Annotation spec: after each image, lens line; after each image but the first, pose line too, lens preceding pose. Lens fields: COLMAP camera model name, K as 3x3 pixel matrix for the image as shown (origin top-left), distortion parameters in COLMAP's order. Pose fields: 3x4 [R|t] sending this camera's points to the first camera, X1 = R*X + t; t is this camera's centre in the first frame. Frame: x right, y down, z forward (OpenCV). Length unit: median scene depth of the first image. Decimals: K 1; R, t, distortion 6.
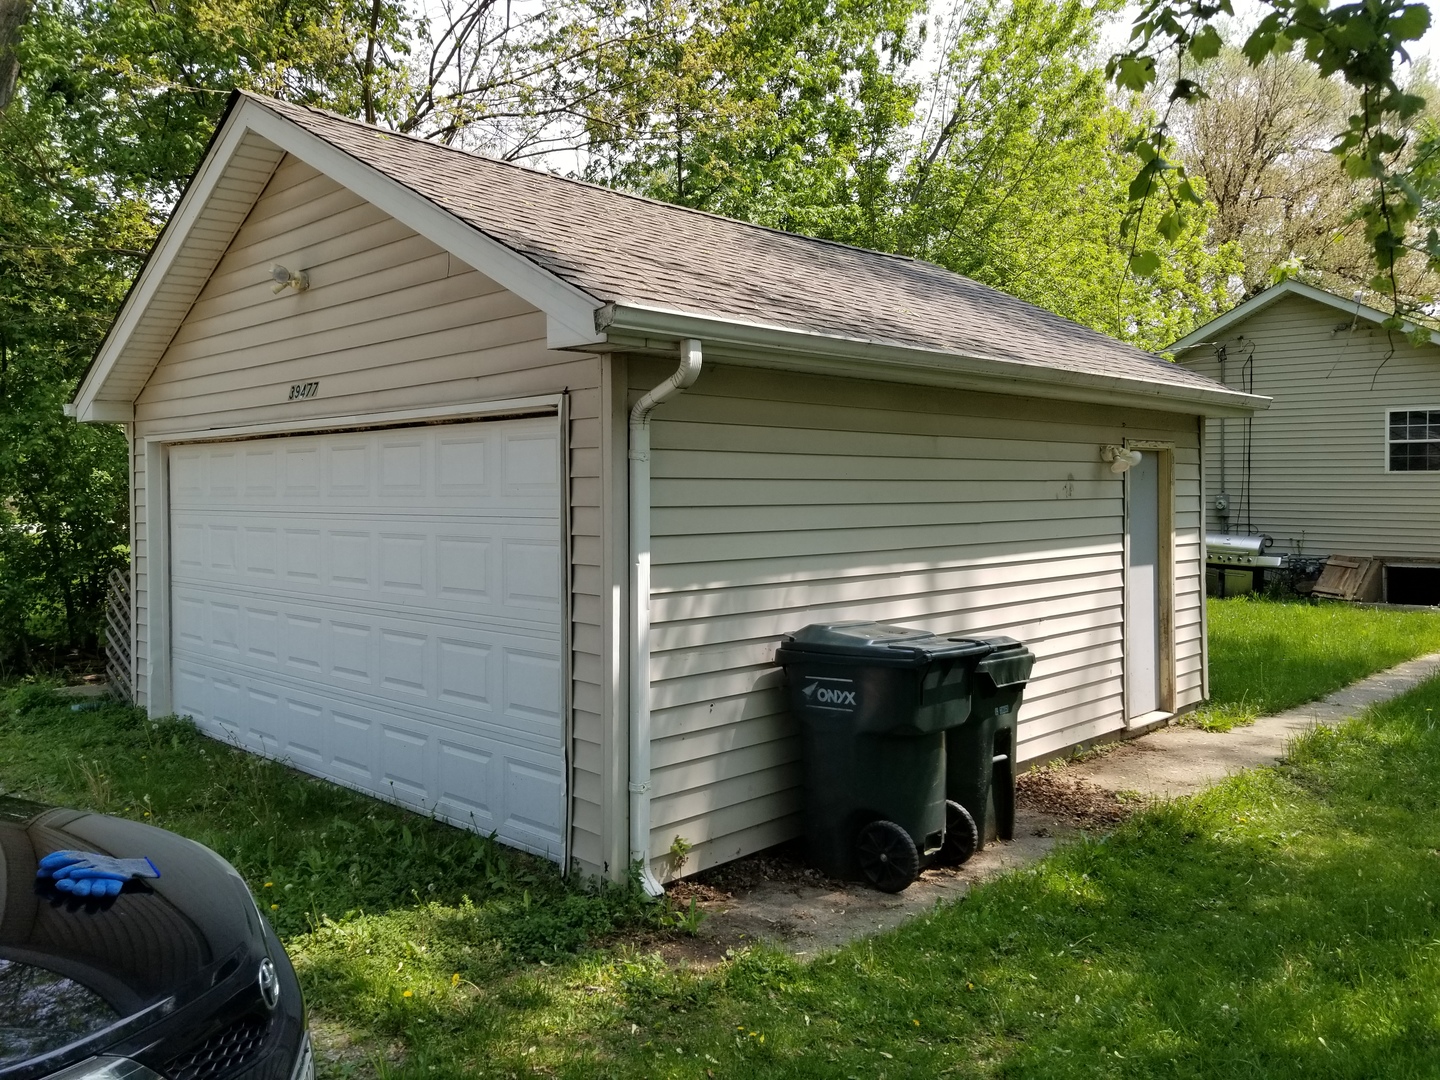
lens RADIAL K [[1123.1, 0, 723.2], [0, 1123.1, 521.2], [0, 0, 1]] dist [0.048275, -0.062987]
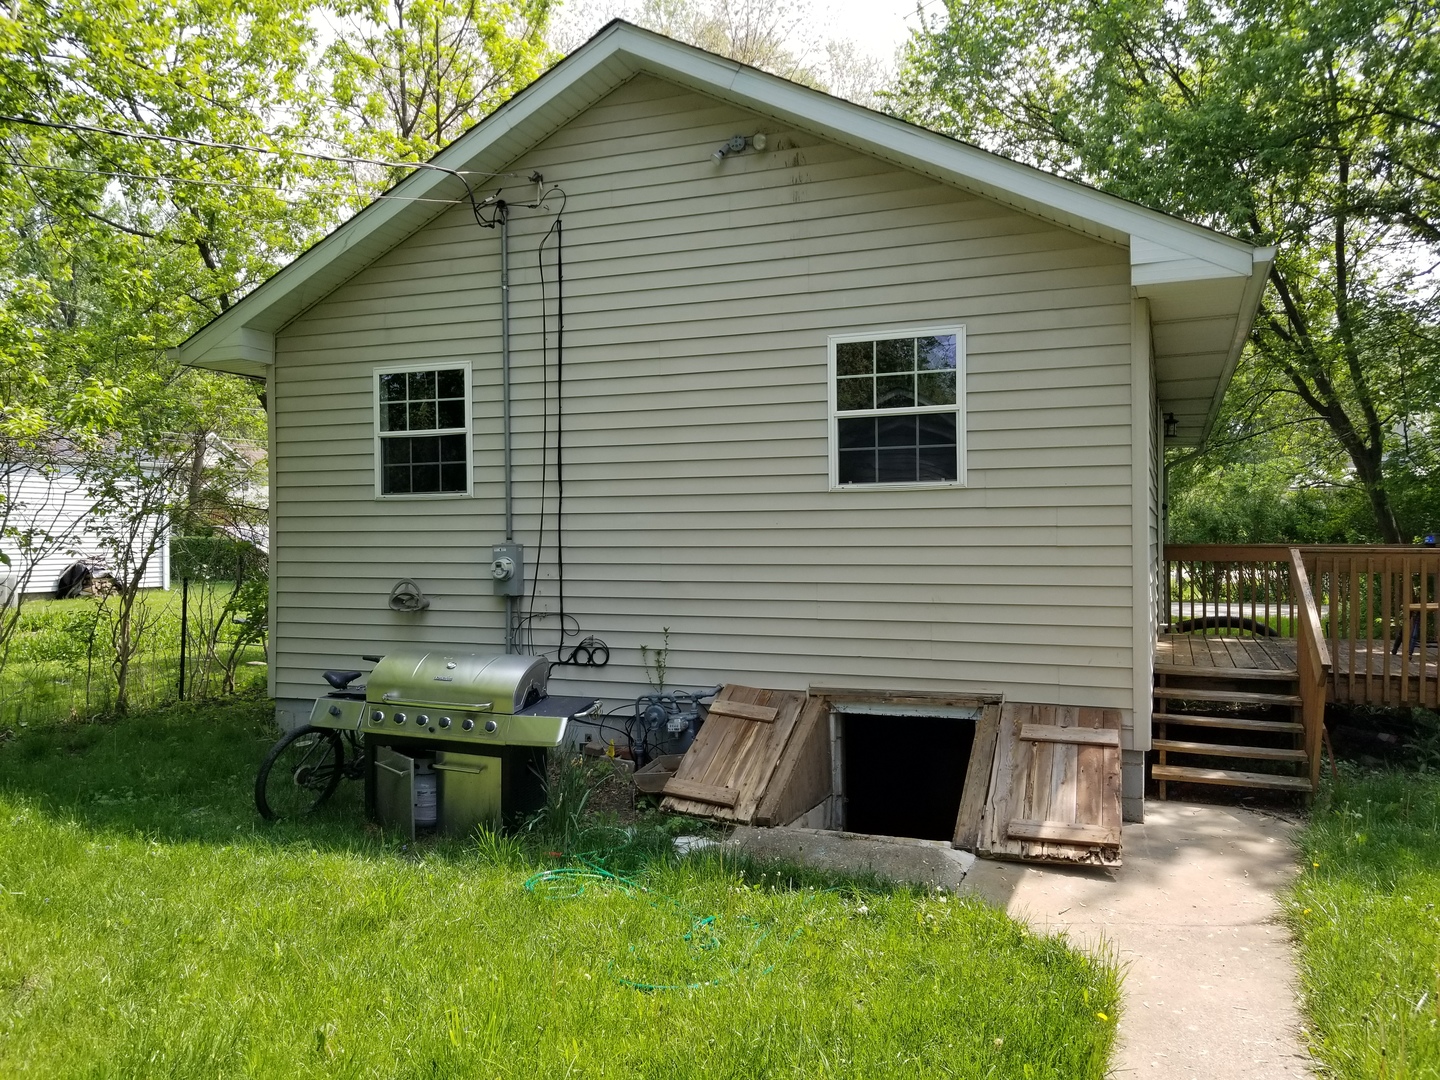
lens RADIAL K [[1123.1, 0, 719.8], [0, 1123.1, 544.1], [0, 0, 1]] dist [0.048275, -0.062987]
pose [[0.923138, 0.004124, 0.384447, 0.355005], [0.011900, 0.999157, -0.039292, -0.006103], [-0.384285, 0.040847, 0.922311, 0.581114]]
